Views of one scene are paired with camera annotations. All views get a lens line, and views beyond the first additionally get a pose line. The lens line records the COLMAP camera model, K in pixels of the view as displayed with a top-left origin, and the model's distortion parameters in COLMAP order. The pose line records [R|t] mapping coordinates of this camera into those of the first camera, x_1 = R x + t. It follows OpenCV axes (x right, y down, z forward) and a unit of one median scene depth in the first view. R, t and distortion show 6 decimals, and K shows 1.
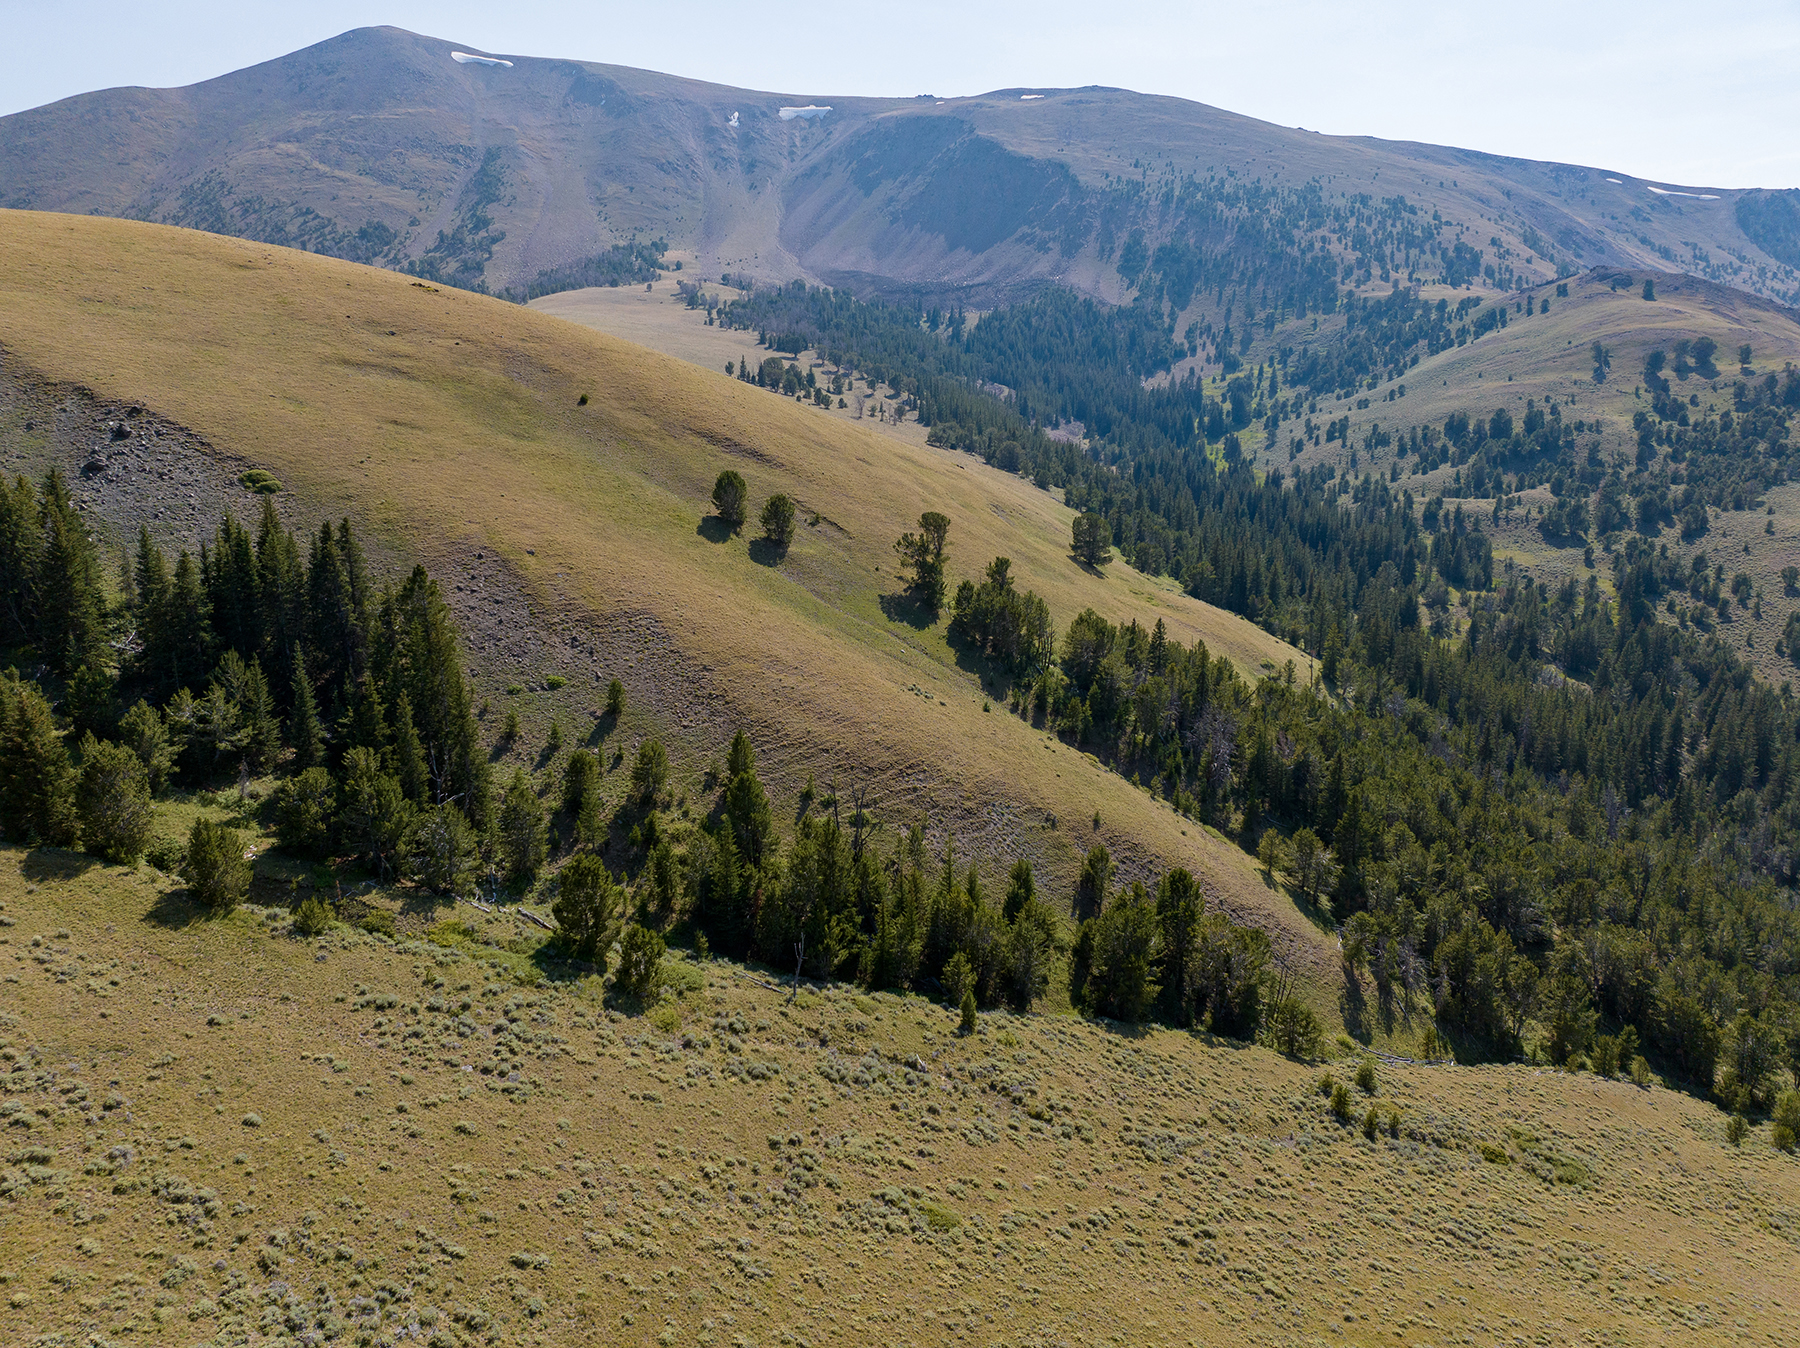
lens RADIAL K [[1264.9, 0, 900.3], [0, 1264.9, 676.0], [0, 0, 1]] dist [-0.066295, 0.032582]
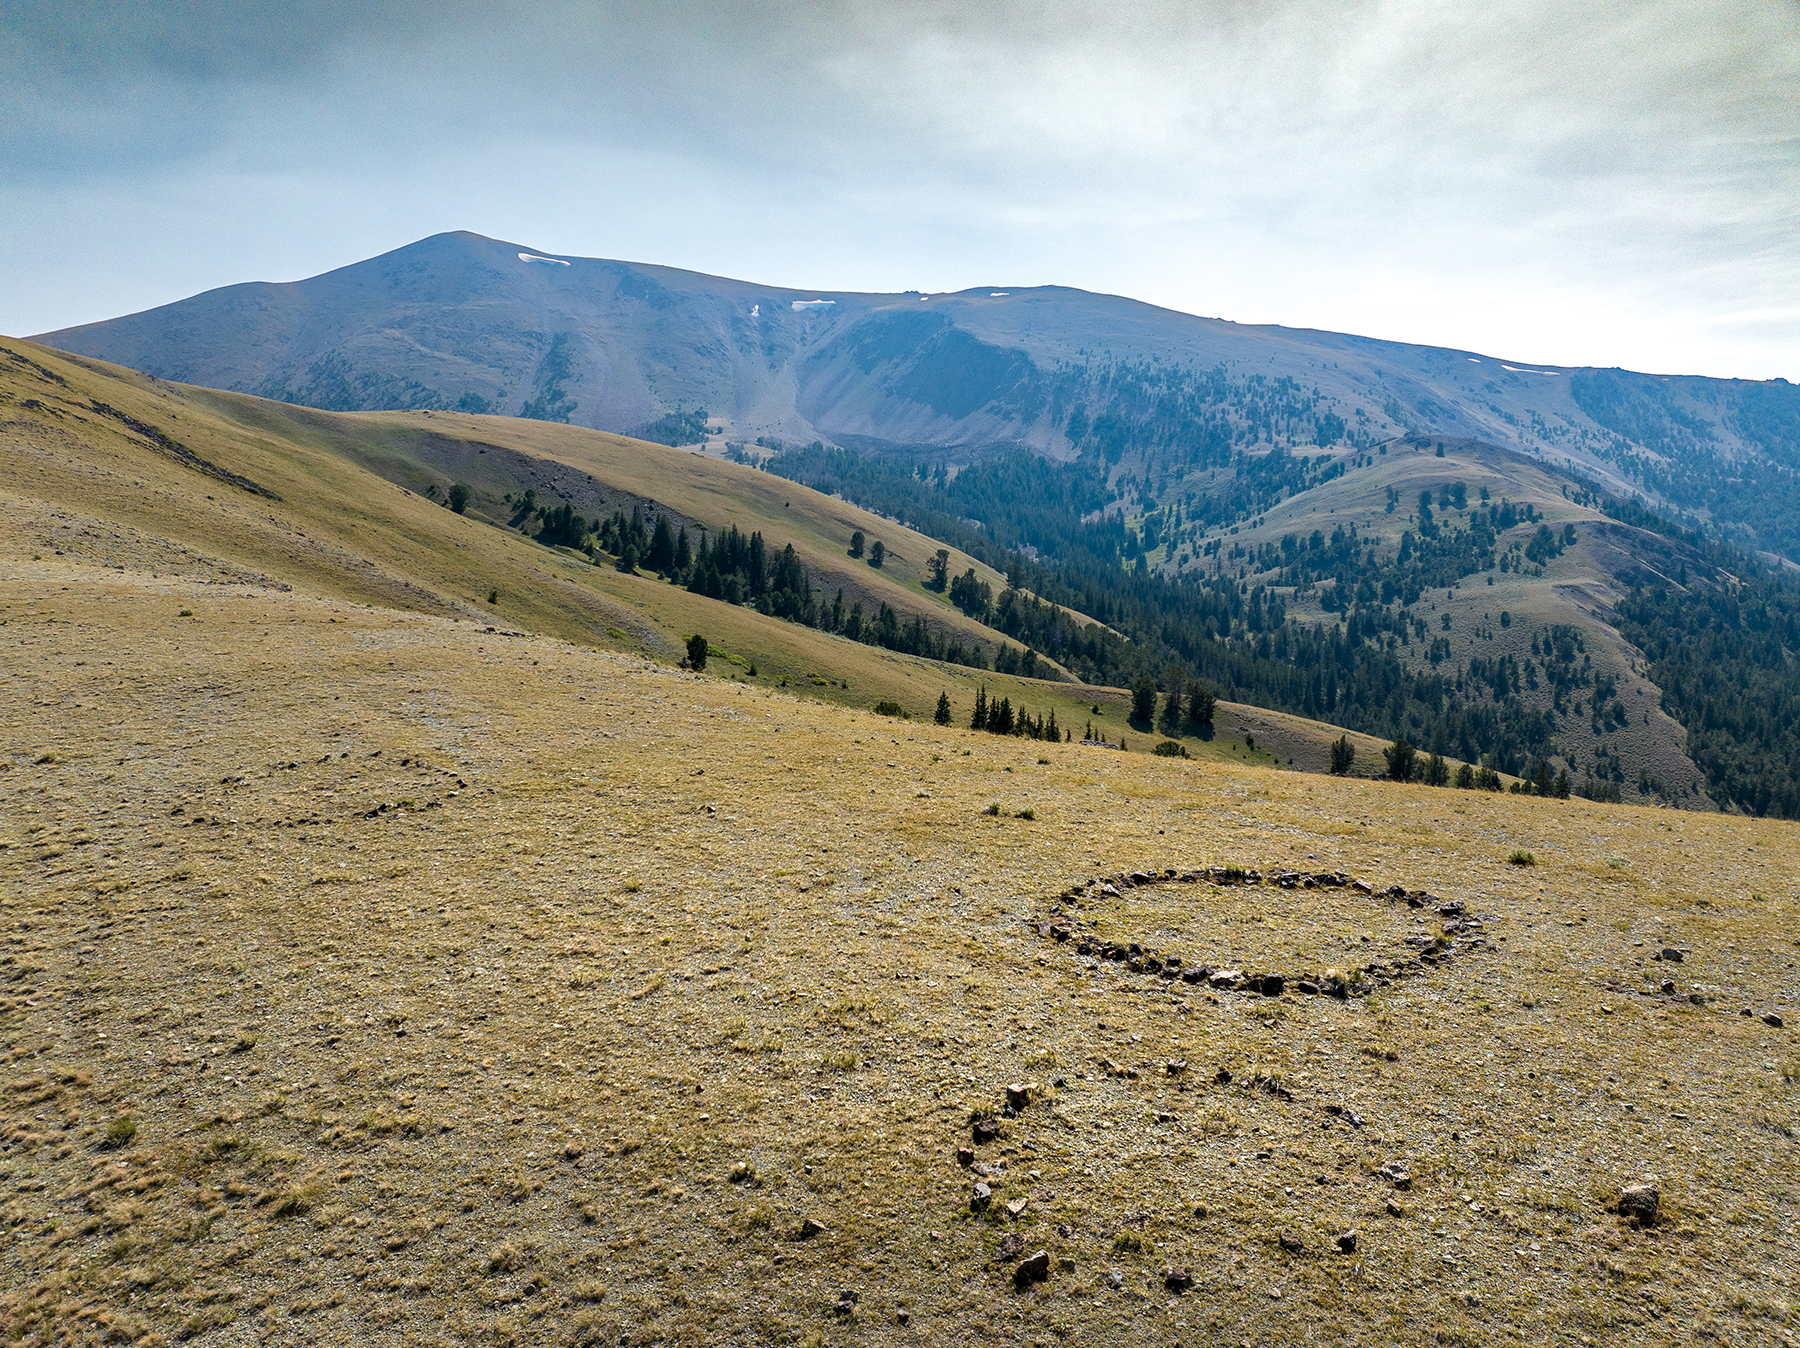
lens RADIAL K [[1264.9, 0, 902.6], [0, 1264.9, 674.4], [0, 0, 1]] dist [-0.066295, 0.032582]
pose [[0.999838, -0.001697, 0.017907, -0.018349], [0.003799, 0.993001, -0.118045, 0.077091], [-0.017582, 0.118094, 0.992847, -0.267402]]
